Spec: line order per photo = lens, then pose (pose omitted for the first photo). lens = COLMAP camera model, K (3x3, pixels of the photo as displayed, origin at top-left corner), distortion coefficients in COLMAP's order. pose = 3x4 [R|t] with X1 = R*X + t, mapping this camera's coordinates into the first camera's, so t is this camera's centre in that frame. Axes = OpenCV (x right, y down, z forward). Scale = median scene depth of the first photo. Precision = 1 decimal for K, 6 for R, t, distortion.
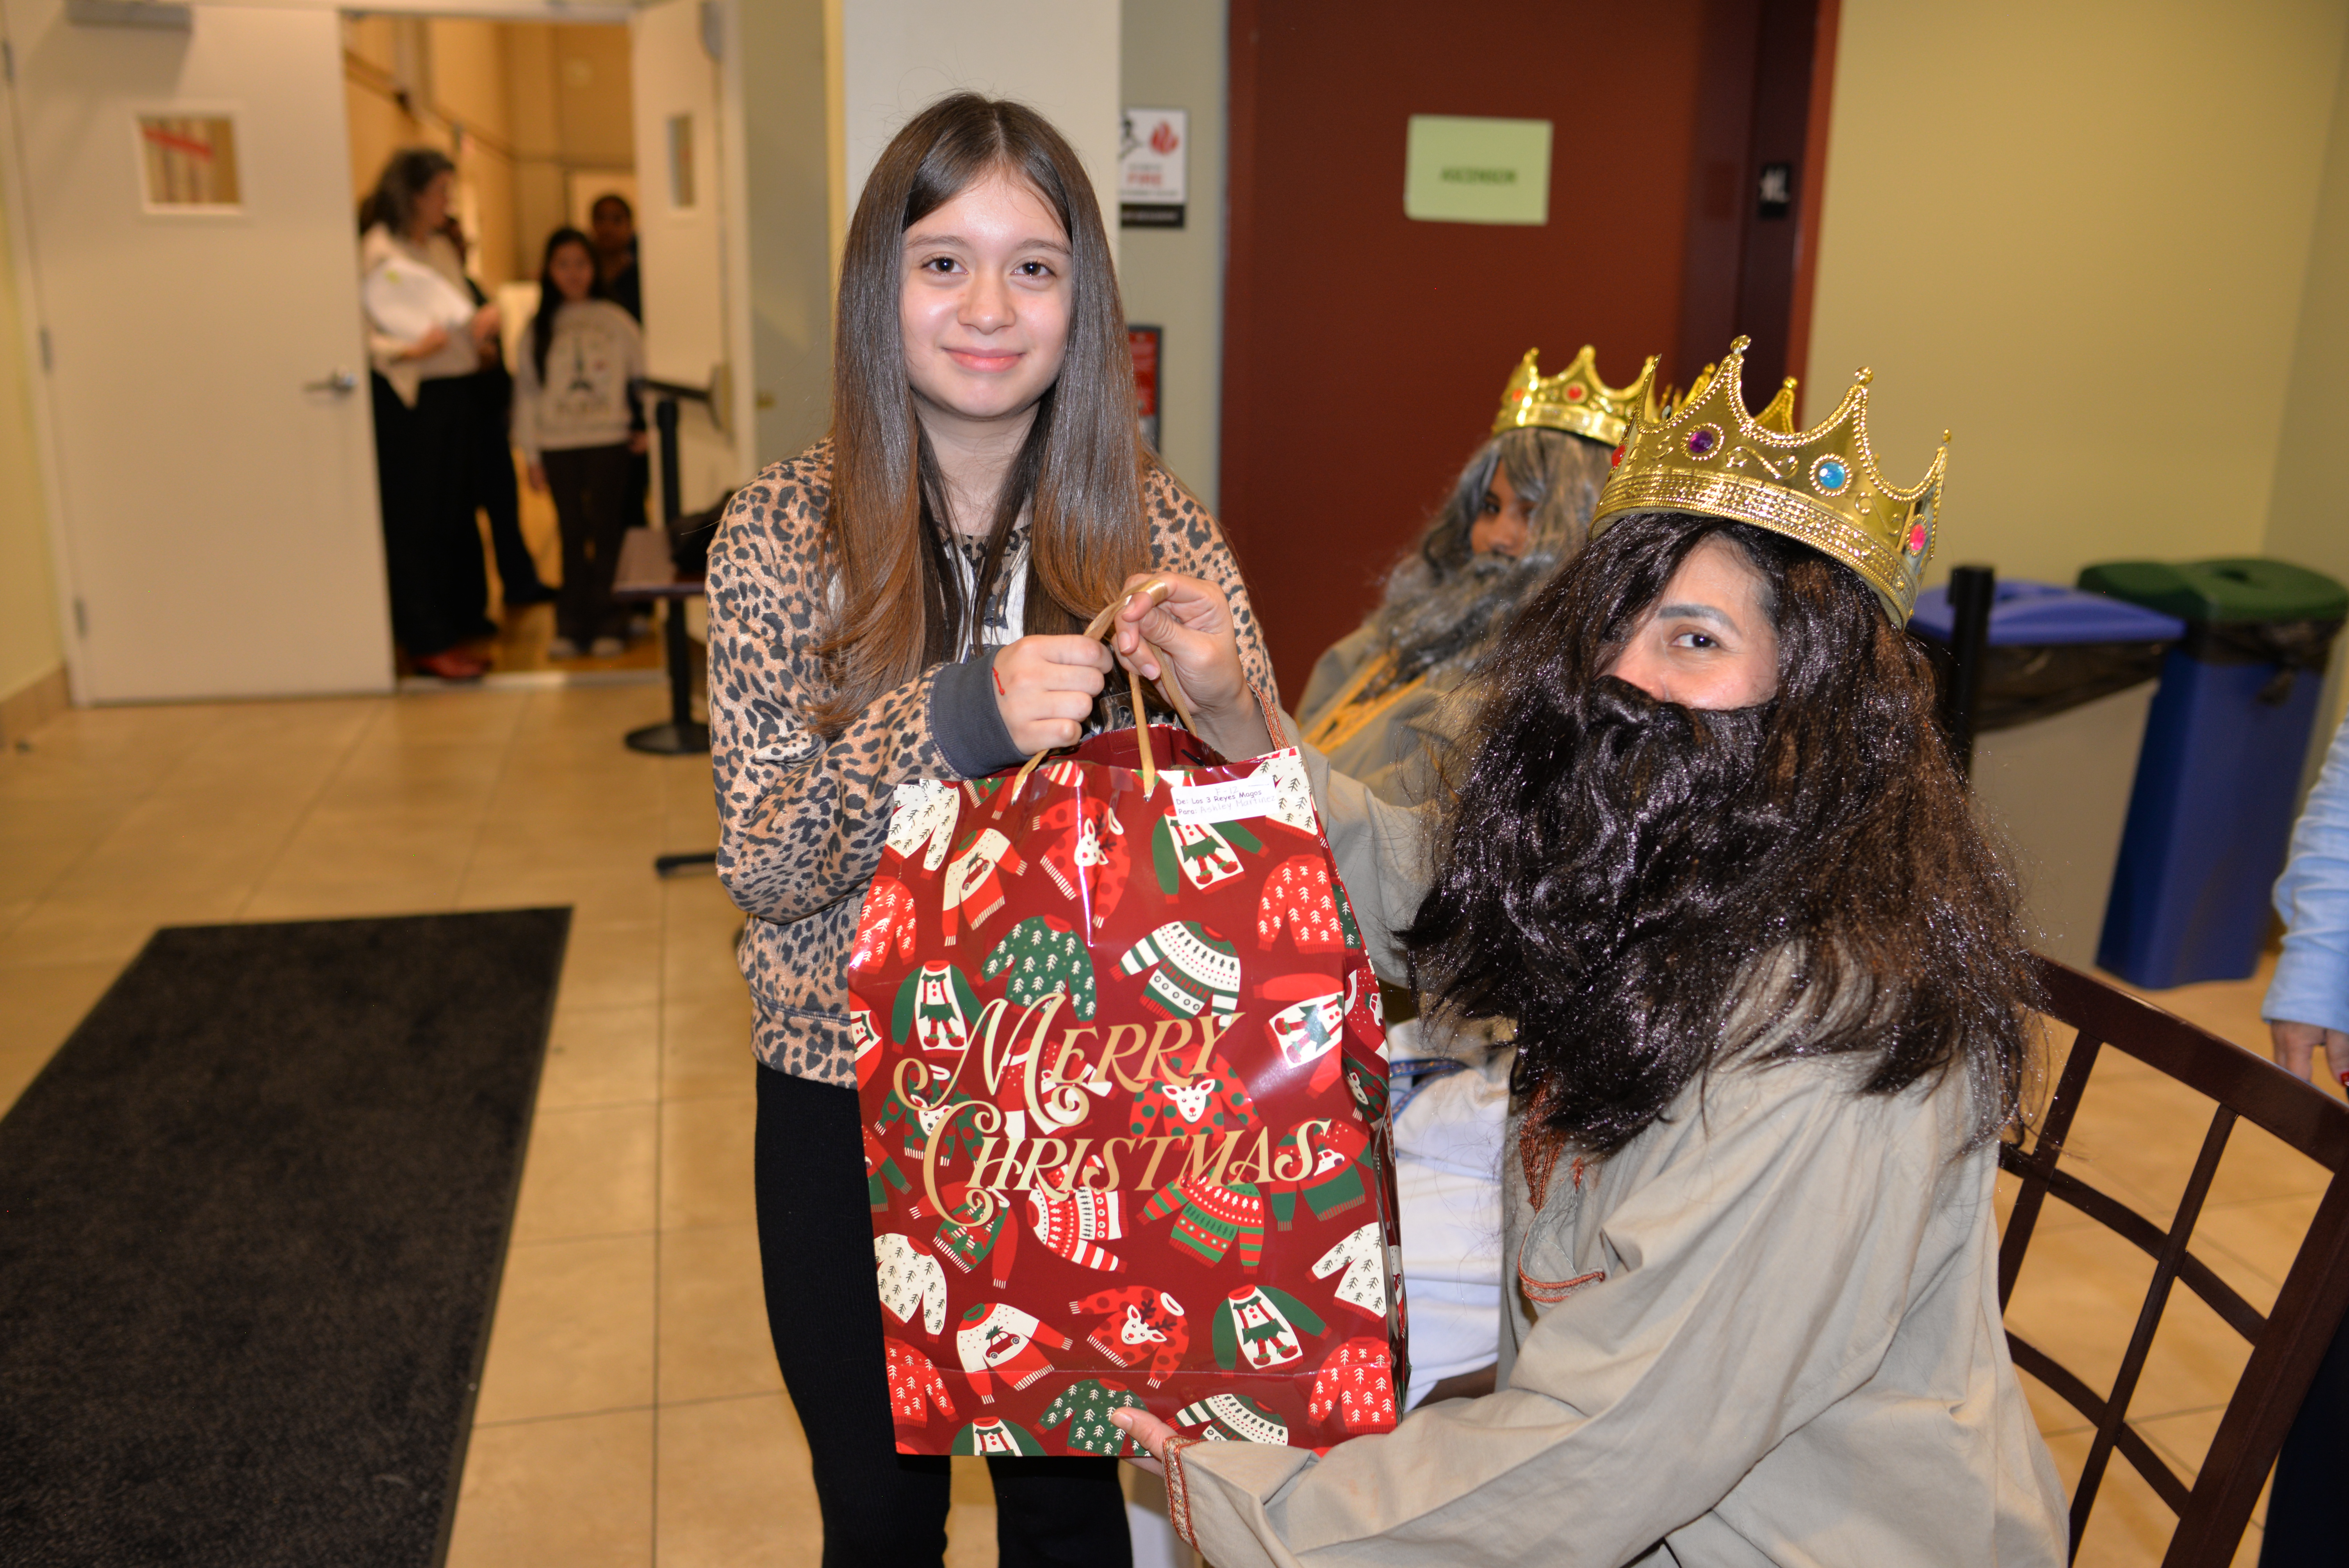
lens RADIAL K [[1833.7, 0, 1195.9], [0, 1833.7, 821.1], [0, 0, 1]] dist [-0.067381, 0.042176]
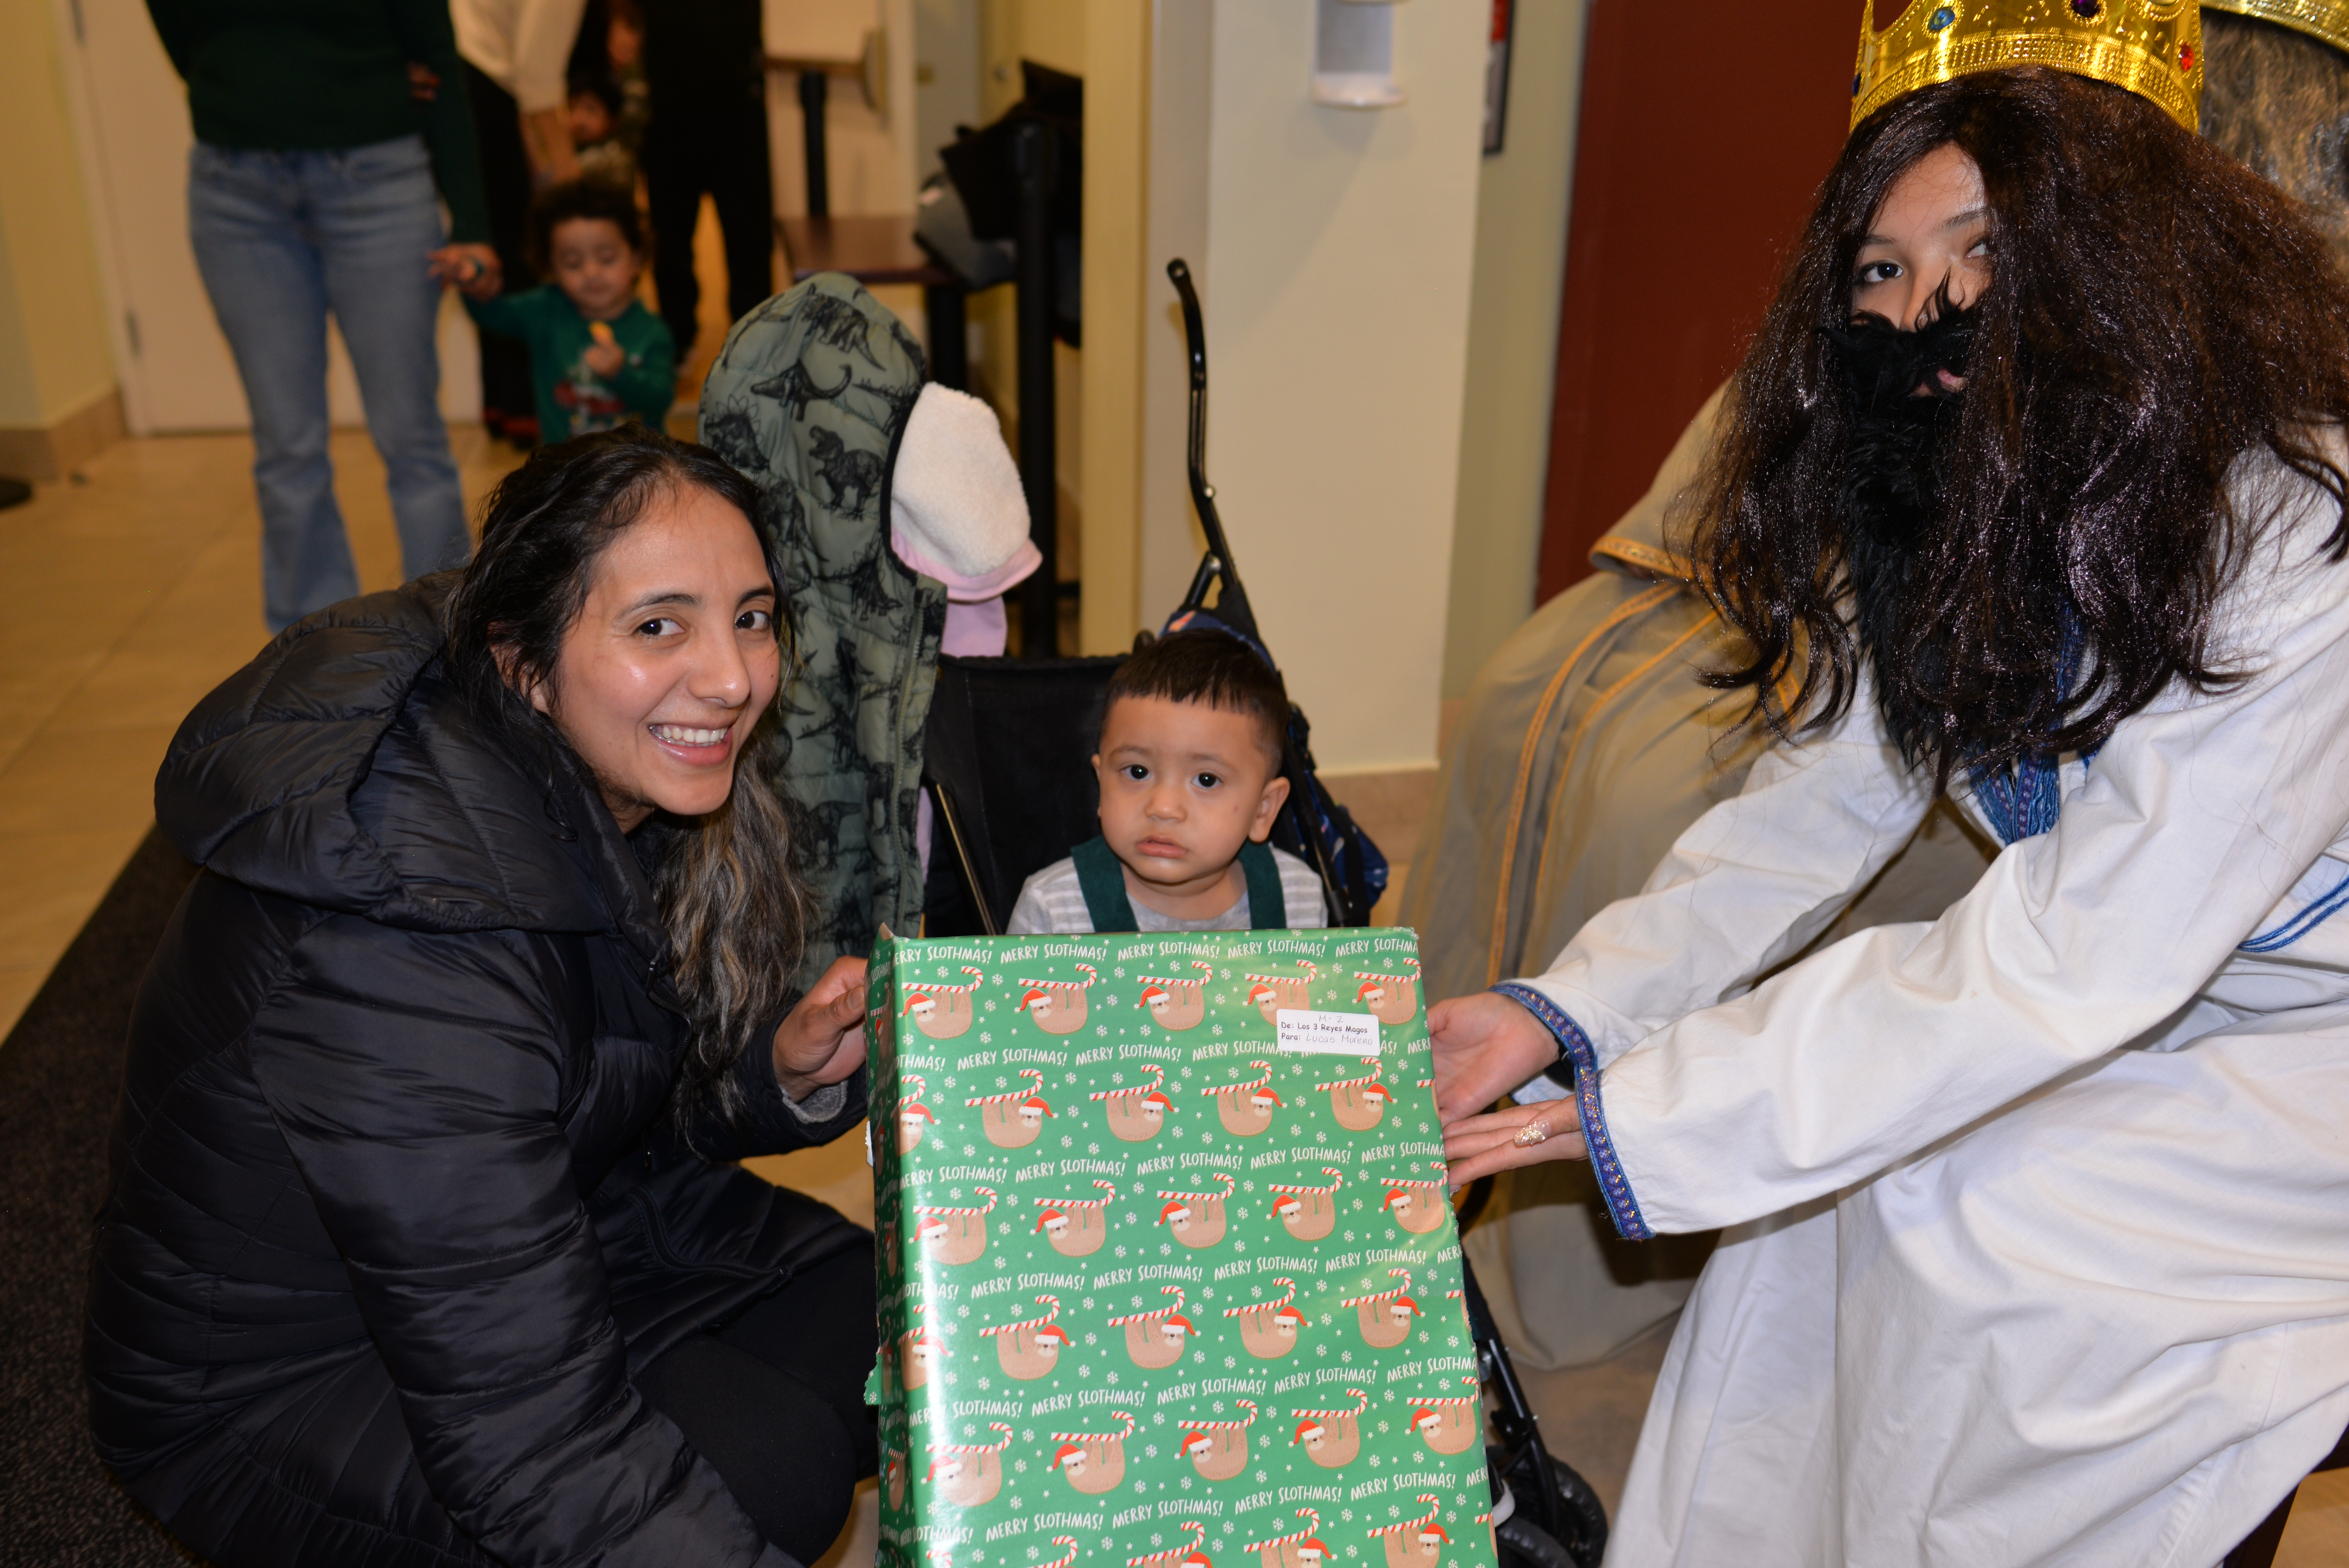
lens RADIAL K [[1833.7, 0, 1210.7], [0, 1833.7, 769.3], [0, 0, 1]] dist [-0.067381, 0.042176]
pose [[0.999907, 0.007369, -0.011437, -0.166921], [-0.006163, 0.994759, 0.102058, 0.014592], [0.012129, -0.101978, 0.994713, 0.222691]]
